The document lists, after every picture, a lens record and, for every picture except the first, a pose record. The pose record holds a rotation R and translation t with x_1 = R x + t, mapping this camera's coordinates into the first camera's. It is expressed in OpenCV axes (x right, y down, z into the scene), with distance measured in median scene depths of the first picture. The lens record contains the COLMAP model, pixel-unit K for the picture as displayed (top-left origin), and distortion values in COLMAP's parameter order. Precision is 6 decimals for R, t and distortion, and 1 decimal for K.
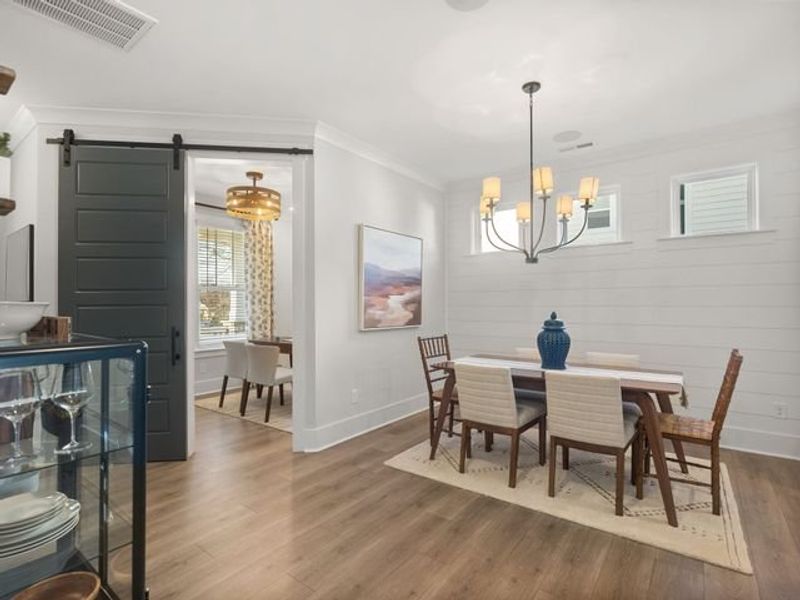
lens RADIAL K [[401.8, 0, 397.9], [0, 401.8, 301.2], [0, 0, 1]] dist [-0.010134, 0.000163]
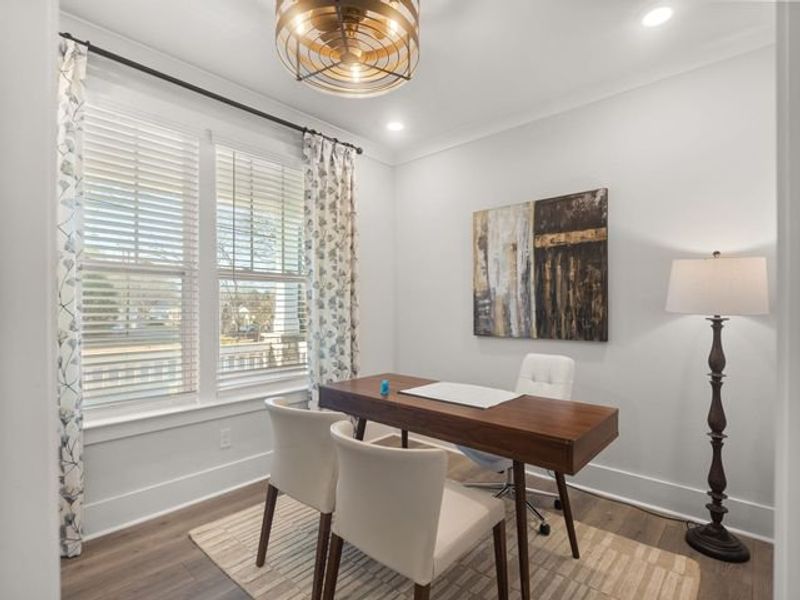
lens RADIAL K [[401.8, 0, 403.2], [0, 401.8, 301.0], [0, 0, 1]] dist [-0.010134, 0.000163]
pose [[0.996988, -0.001667, -0.077537, -0.209770], [0.001180, 0.999979, -0.006332, 0.002116], [0.077546, 0.006221, 0.996969, 0.480453]]
